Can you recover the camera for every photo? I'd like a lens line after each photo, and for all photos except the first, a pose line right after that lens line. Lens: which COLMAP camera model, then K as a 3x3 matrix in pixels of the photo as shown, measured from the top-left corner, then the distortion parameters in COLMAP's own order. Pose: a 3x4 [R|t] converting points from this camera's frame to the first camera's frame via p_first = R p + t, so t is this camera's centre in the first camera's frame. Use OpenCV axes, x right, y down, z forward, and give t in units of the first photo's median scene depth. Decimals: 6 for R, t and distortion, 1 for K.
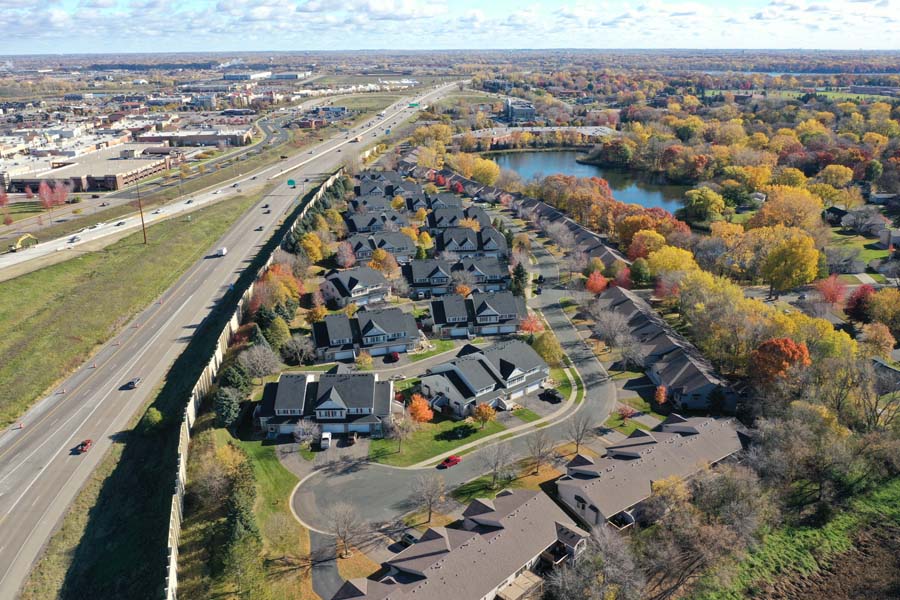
lens RADIAL K [[701.5, 0, 450.0], [0, 701.5, 300.0], [0, 0, 1]] dist [-0.014843, -0.008441]
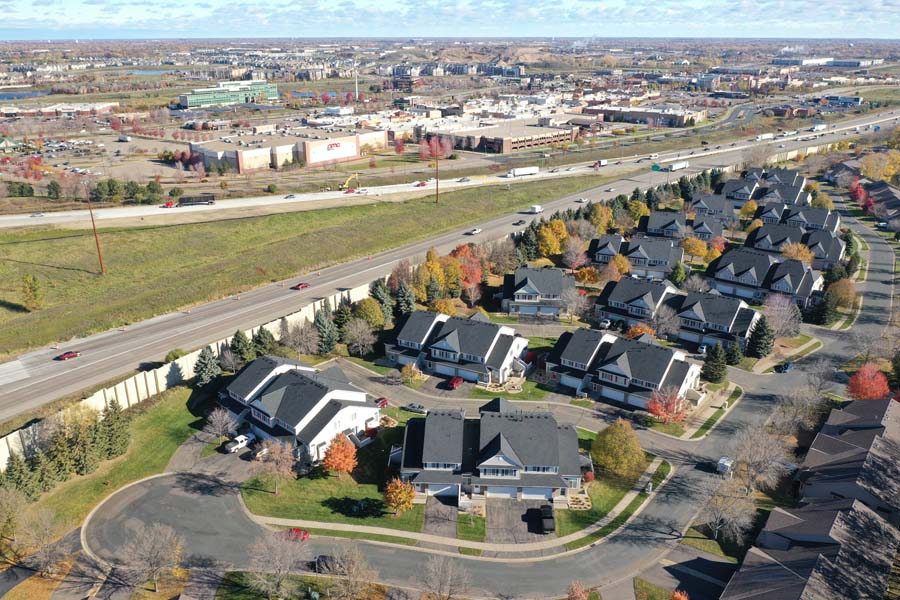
lens RADIAL K [[701.5, 0, 450.0], [0, 701.5, 300.0], [0, 0, 1]] dist [-0.014843, -0.008441]
pose [[0.725229, 0.248552, -0.642078, 0.229009], [-0.236879, 0.965709, 0.106276, -0.051953], [0.646476, 0.075020, 0.759237, 0.237800]]
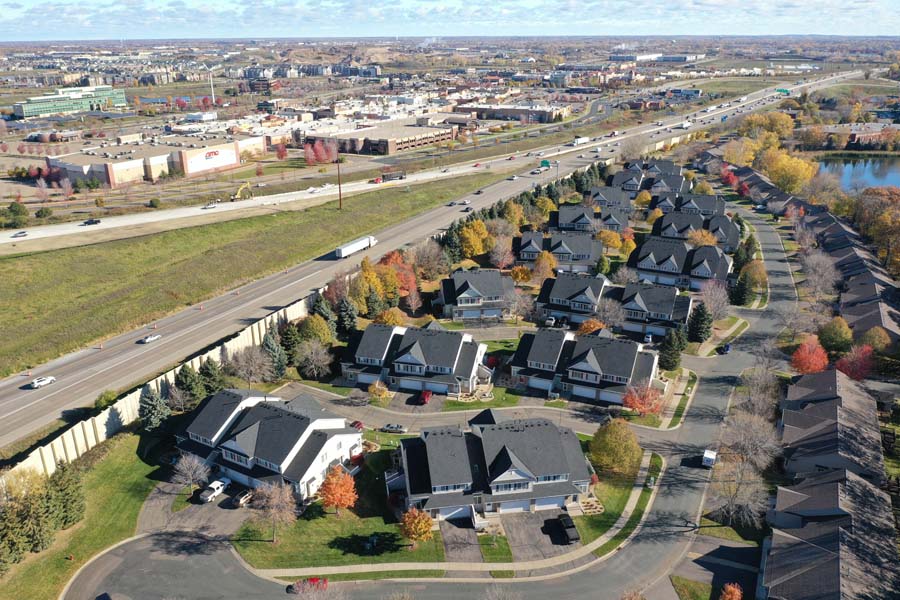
lens RADIAL K [[701.5, 0, 450.0], [0, 701.5, 300.0], [0, 0, 1]] dist [-0.014843, -0.008441]
pose [[0.853120, 0.186289, -0.487322, 0.168109], [-0.176704, 0.982044, 0.066062, -0.043531], [0.490878, 0.029753, 0.870720, 0.214294]]
